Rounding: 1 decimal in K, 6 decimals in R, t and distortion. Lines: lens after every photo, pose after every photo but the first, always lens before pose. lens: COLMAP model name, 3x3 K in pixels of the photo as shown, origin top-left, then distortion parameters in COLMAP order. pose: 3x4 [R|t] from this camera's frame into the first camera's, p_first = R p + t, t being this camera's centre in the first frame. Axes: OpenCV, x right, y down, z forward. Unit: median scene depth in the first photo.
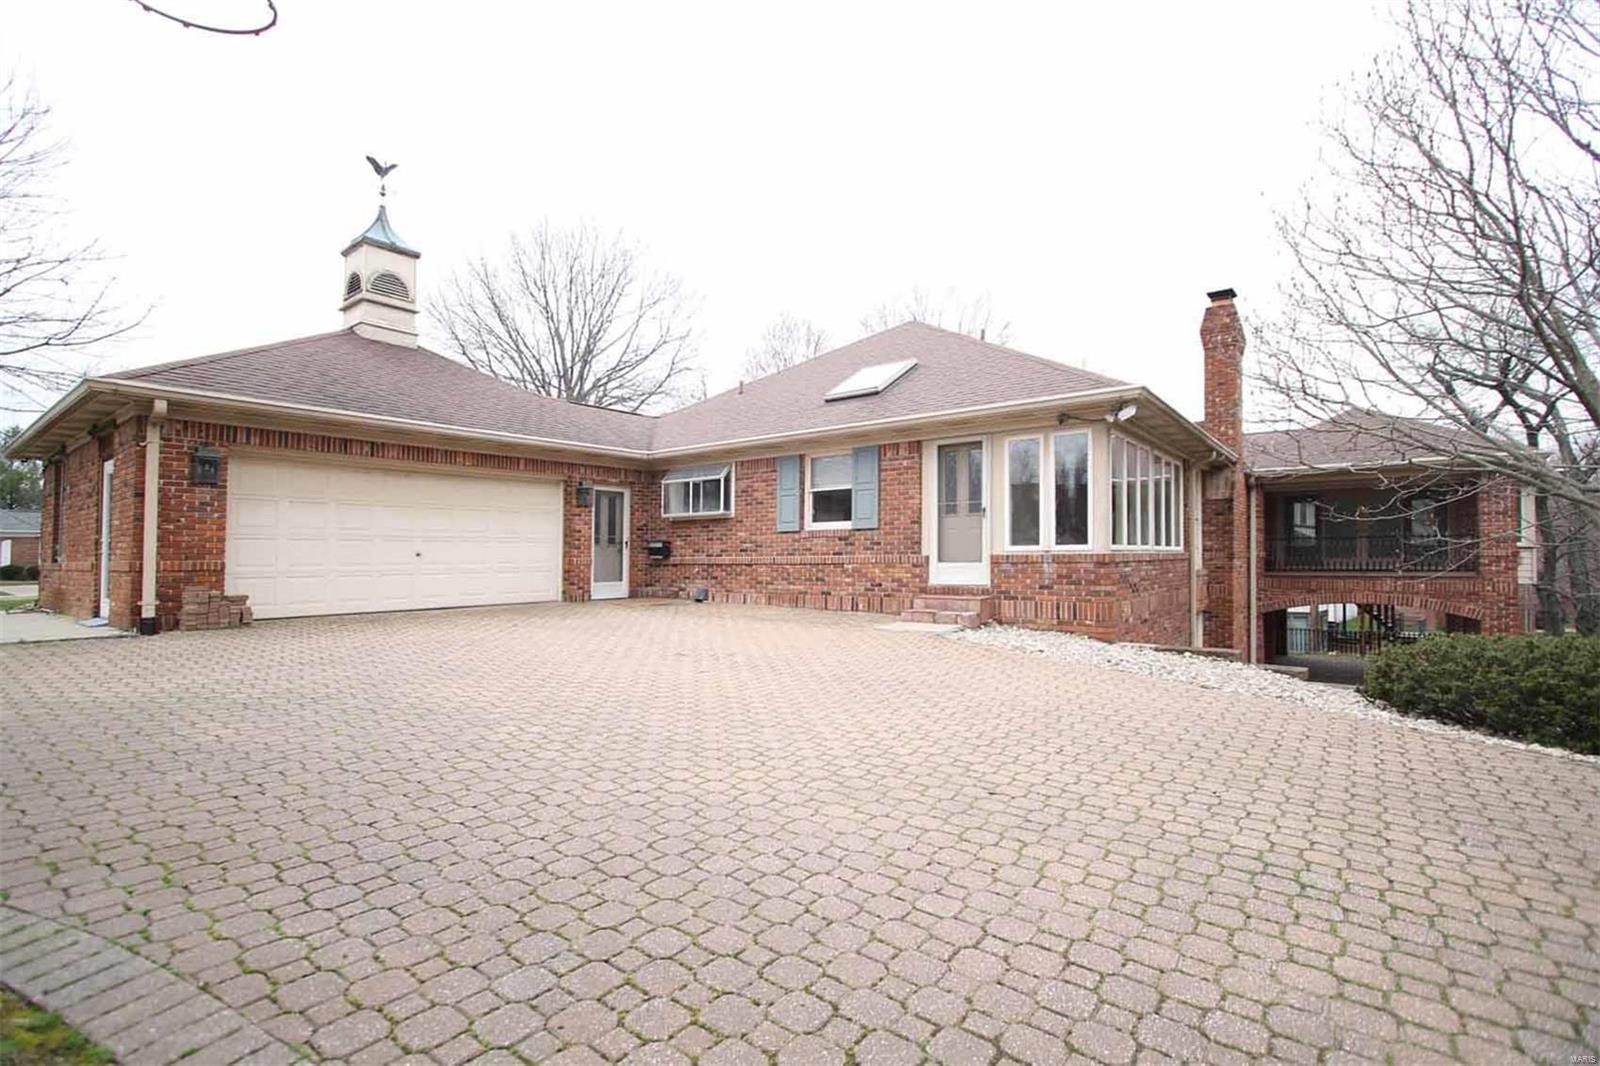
lens RADIAL K [[728.8, 0, 798.0], [0, 728.8, 535.7], [0, 0, 1]] dist [-0.005477, -0.000887]
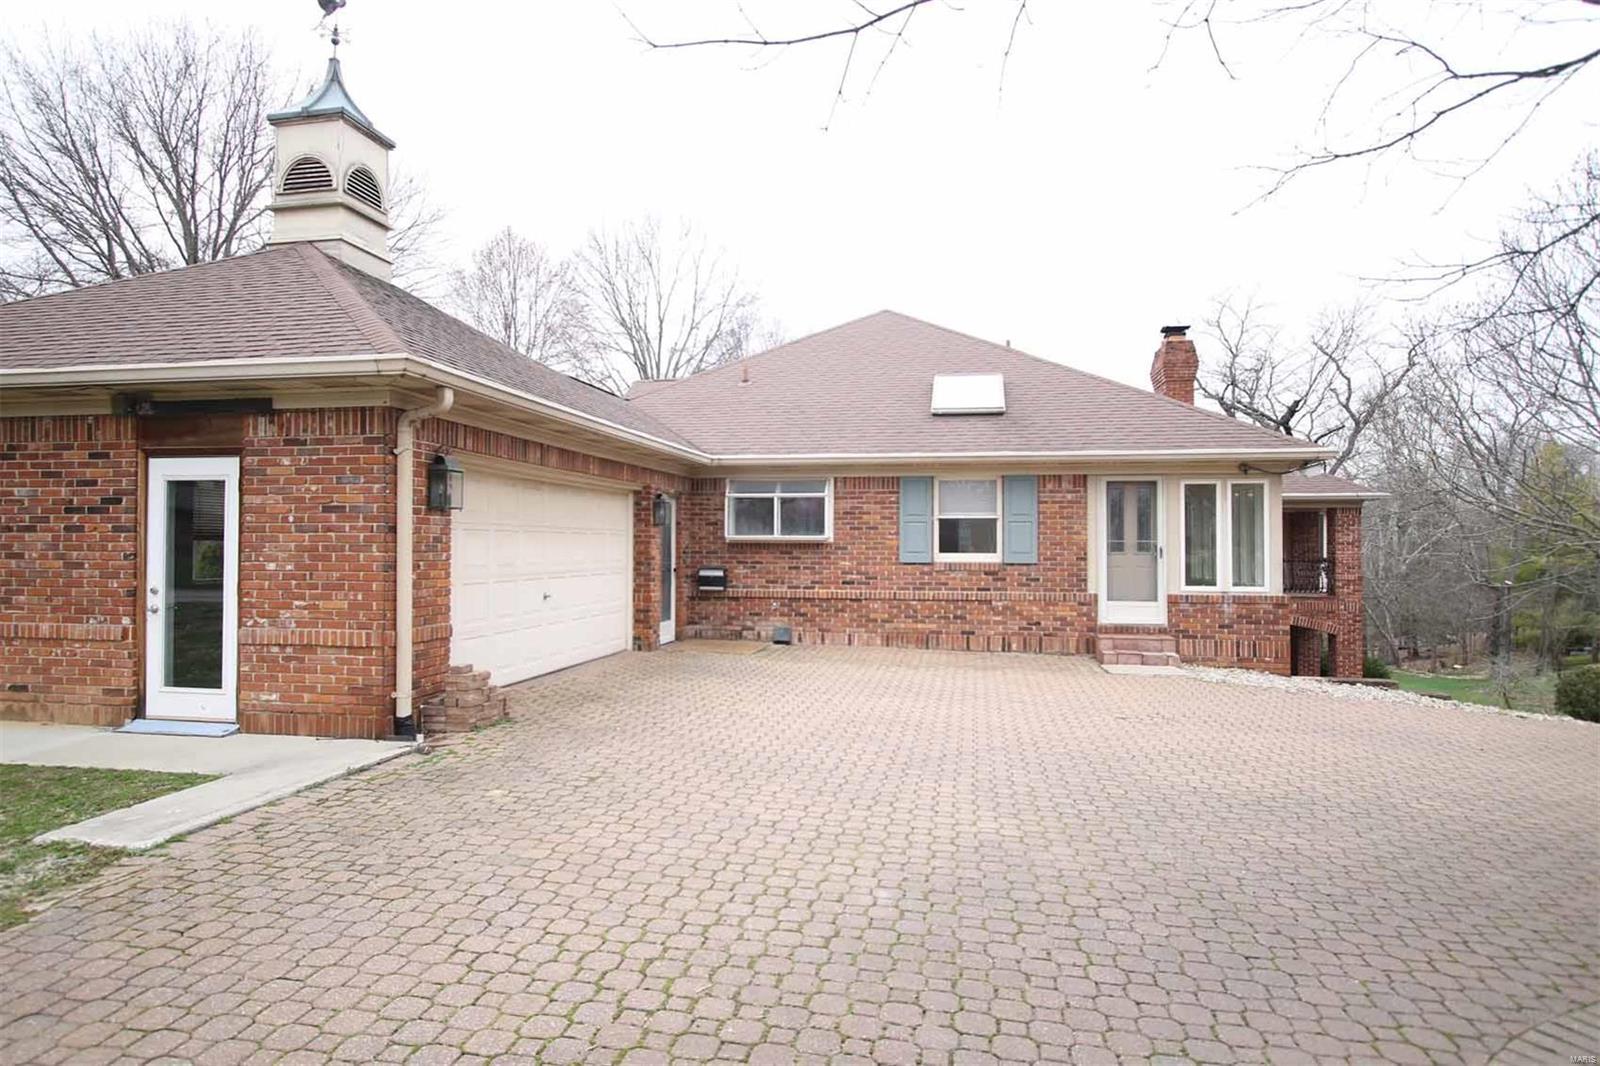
lens RADIAL K [[937.2, 0, 786.8], [0, 937.2, 525.7], [0, 0, 1]] dist [0.005621, -0.000575]
pose [[0.892597, 0.022375, 0.450299, -0.675901], [-0.025162, 0.999683, 0.000203, -0.047813], [-0.450152, -0.011511, 0.892878, 0.057418]]
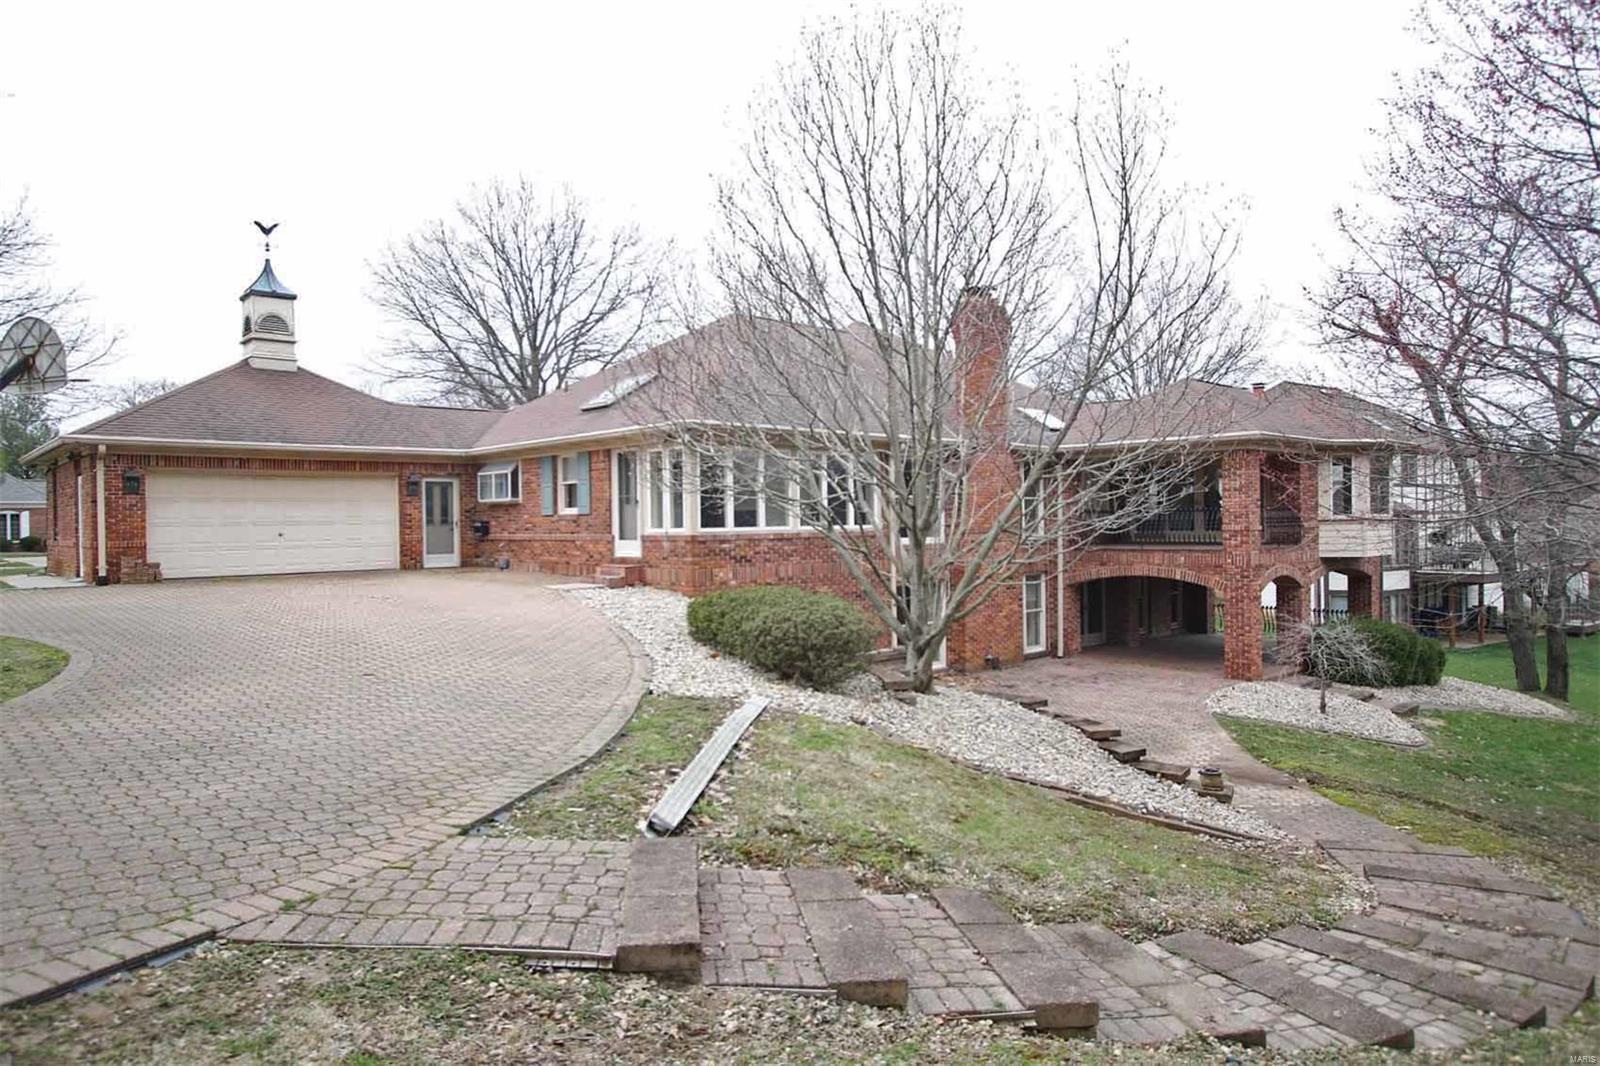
lens RADIAL K [[1003.4, 0, 803.6], [0, 1003.4, 541.7], [0, 0, 1]] dist [0.002859, 0.005765]
pose [[0.985076, -0.001173, -0.172119, 0.747454], [0.010166, 0.998627, 0.051379, -0.046585], [0.171822, -0.052362, 0.983735, -0.680476]]
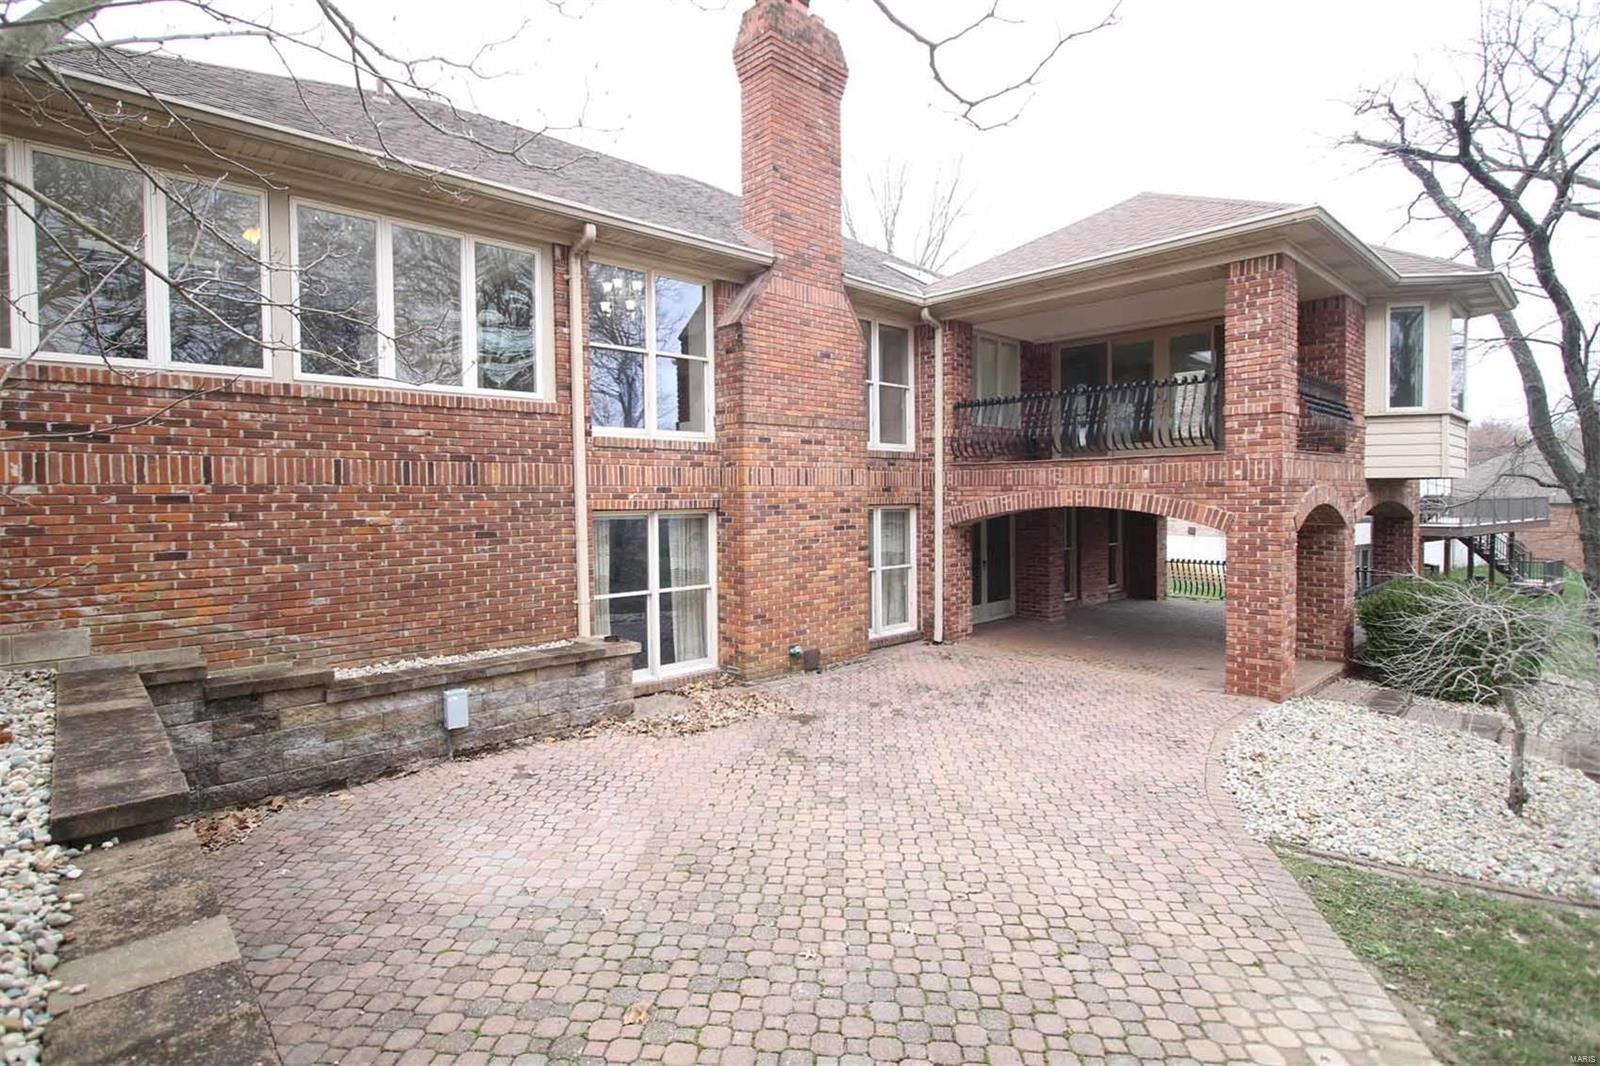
lens RADIAL K [[799.9, 0, 797.5], [0, 799.9, 525.0], [0, 0, 1]] dist [-0.004680, -0.000498]
pose [[0.986171, 0.002860, -0.165705, 0.905380], [0.007944, 0.997886, 0.064503, 0.087771], [0.165539, -0.064927, 0.984064, 0.420608]]
